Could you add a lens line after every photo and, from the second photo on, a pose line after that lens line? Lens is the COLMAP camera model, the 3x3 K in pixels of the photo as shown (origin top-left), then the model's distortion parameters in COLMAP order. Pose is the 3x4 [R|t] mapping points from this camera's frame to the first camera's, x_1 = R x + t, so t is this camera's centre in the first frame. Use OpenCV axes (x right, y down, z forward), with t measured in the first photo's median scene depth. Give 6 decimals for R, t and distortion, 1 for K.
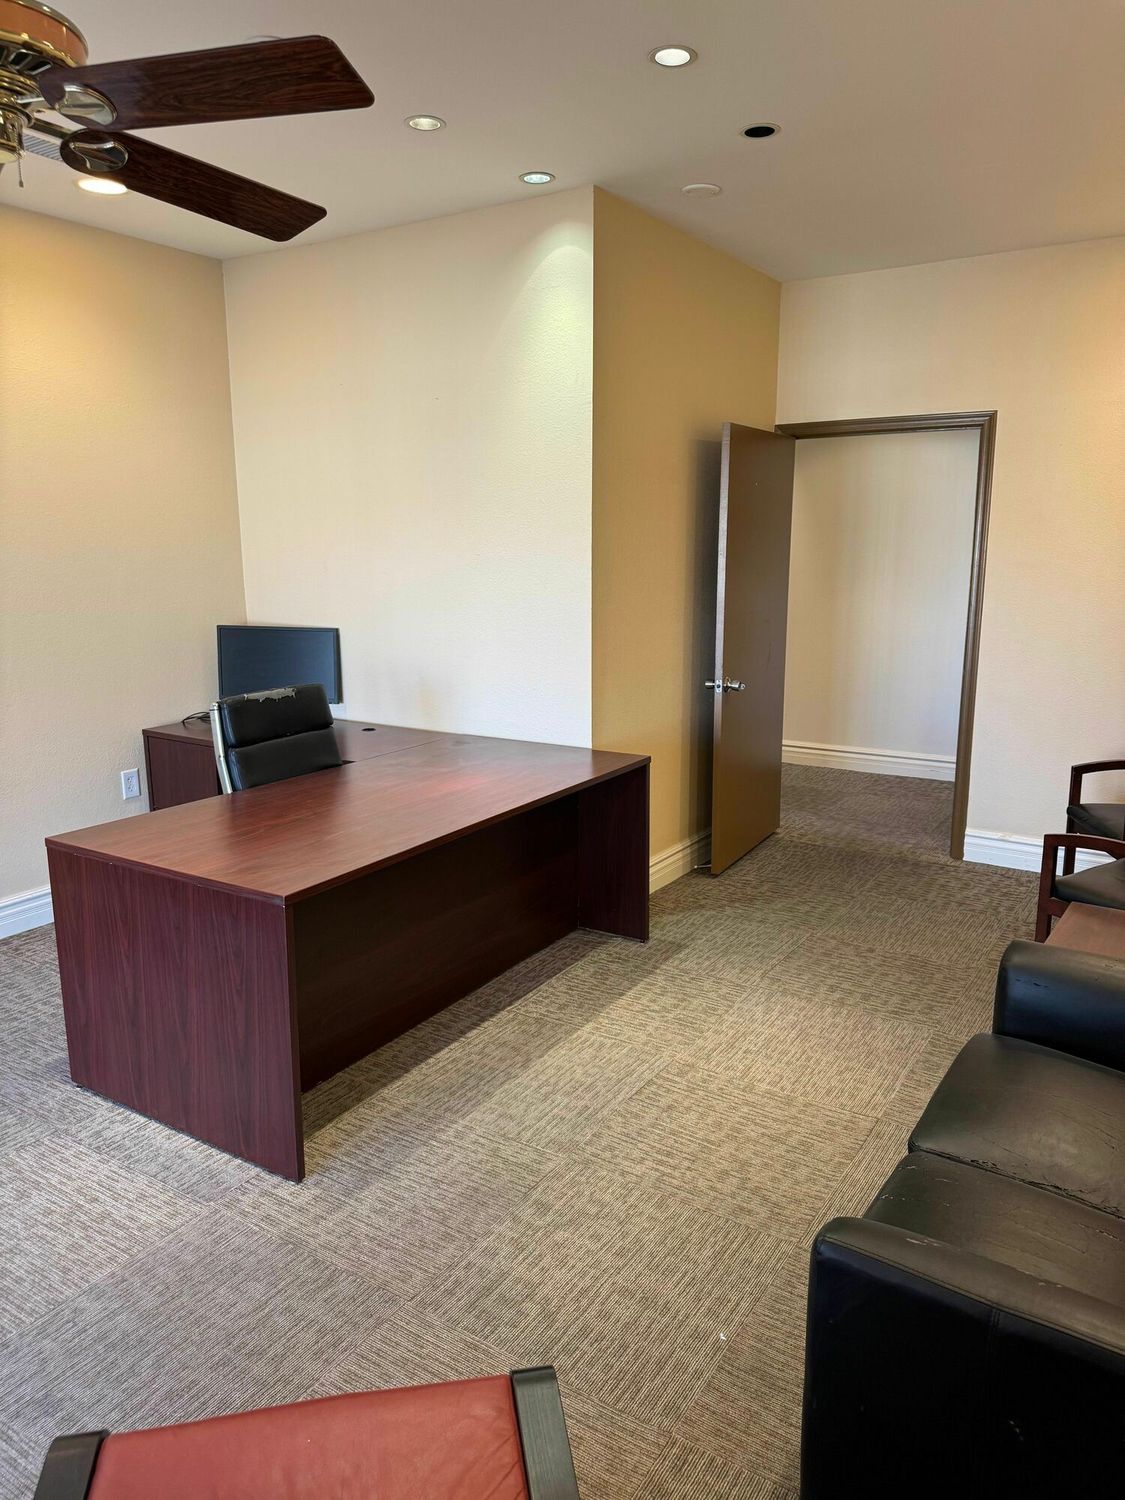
lens RADIAL K [[1061.1, 0, 555.5], [0, 1061.1, 748.5], [0, 0, 1]] dist [0.009486, -0.008967]
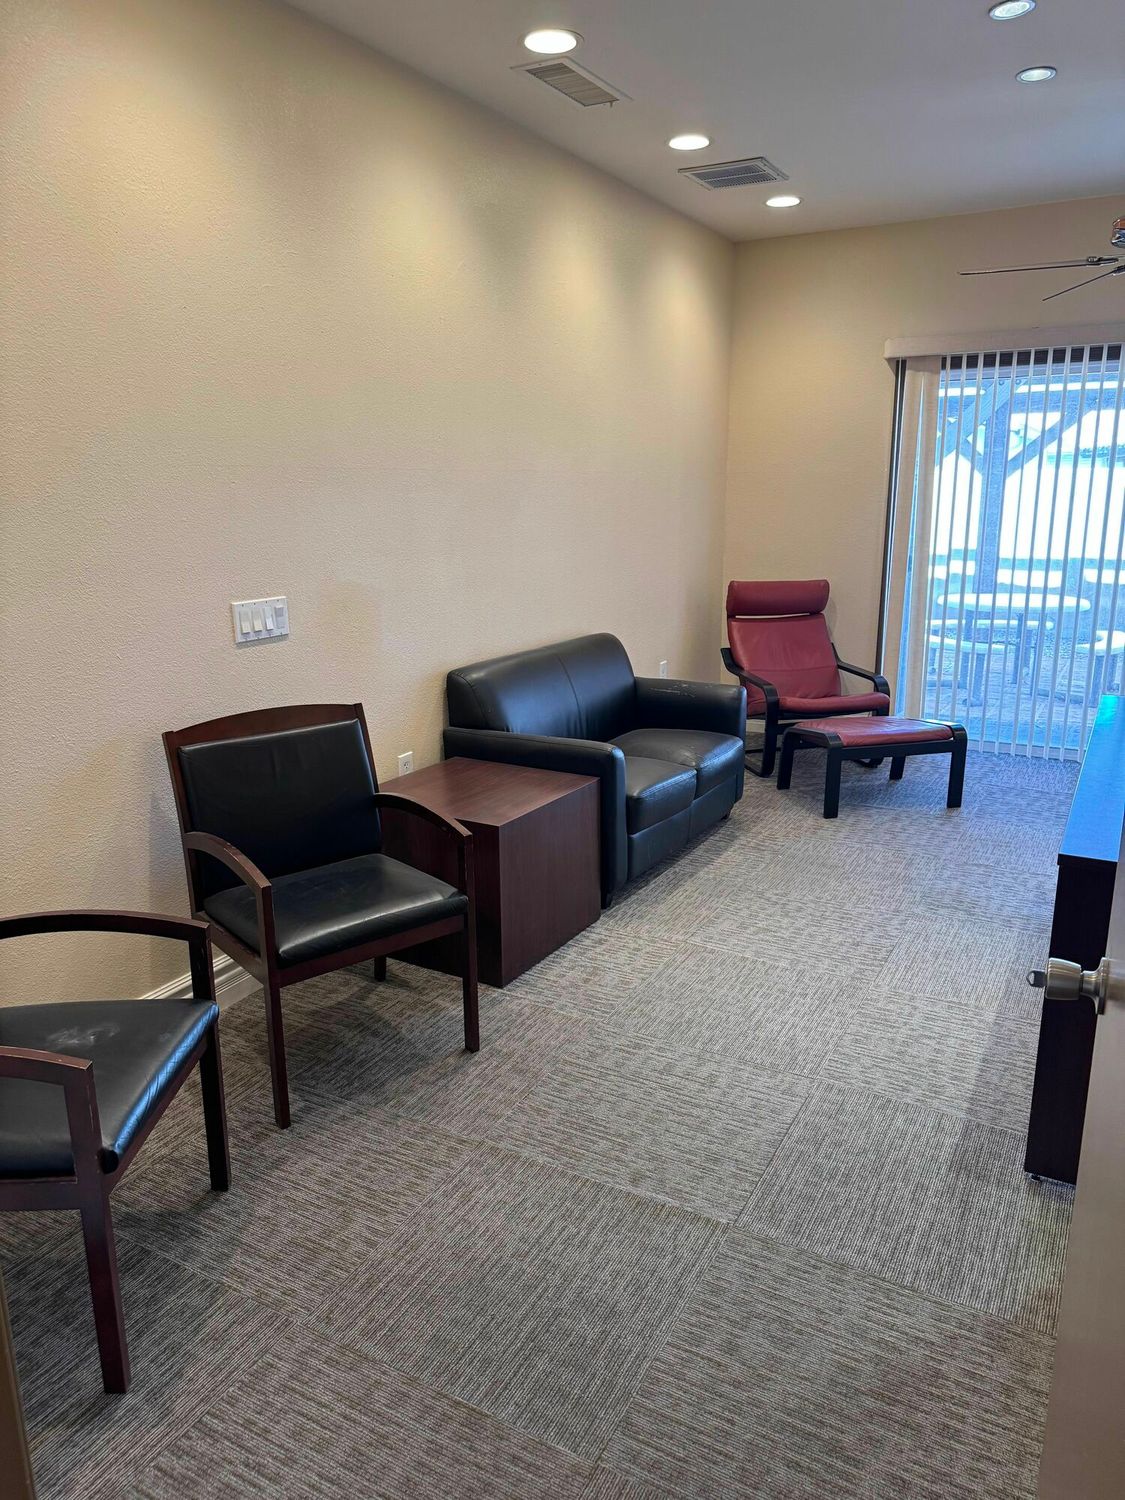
lens RADIAL K [[1061.1, 0, 552.8], [0, 1061.1, 745.5], [0, 0, 1]] dist [0.009486, -0.008967]
pose [[-0.997779, 0.036530, -0.055706, 0.414845], [0.008511, 0.899287, 0.437277, -0.313987], [0.066069, 0.435831, -0.897600, 1.601353]]
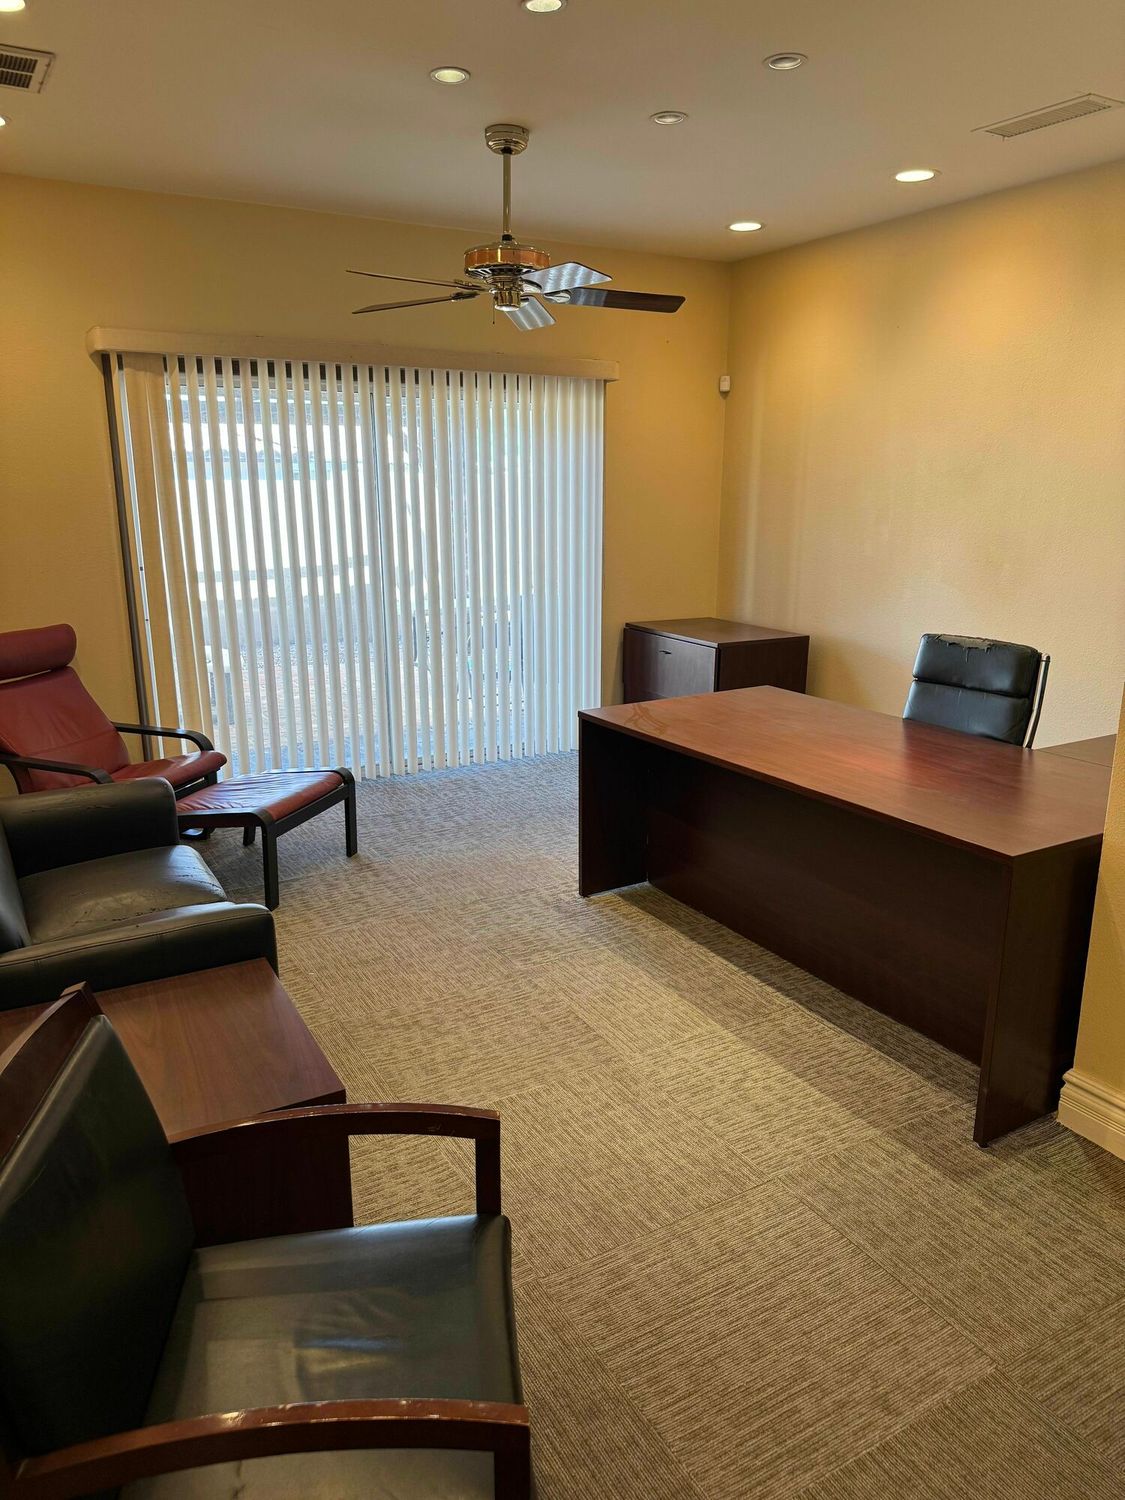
lens RADIAL K [[1061.1, 0, 556.3], [0, 1061.1, 753.4], [0, 0, 1]] dist [0.009486, -0.008967]
pose [[-0.446871, 0.239026, -0.862075, 0.783701], [-0.178448, 0.920462, 0.347716, -0.235257], [0.876620, 0.309220, -0.368674, 1.083561]]
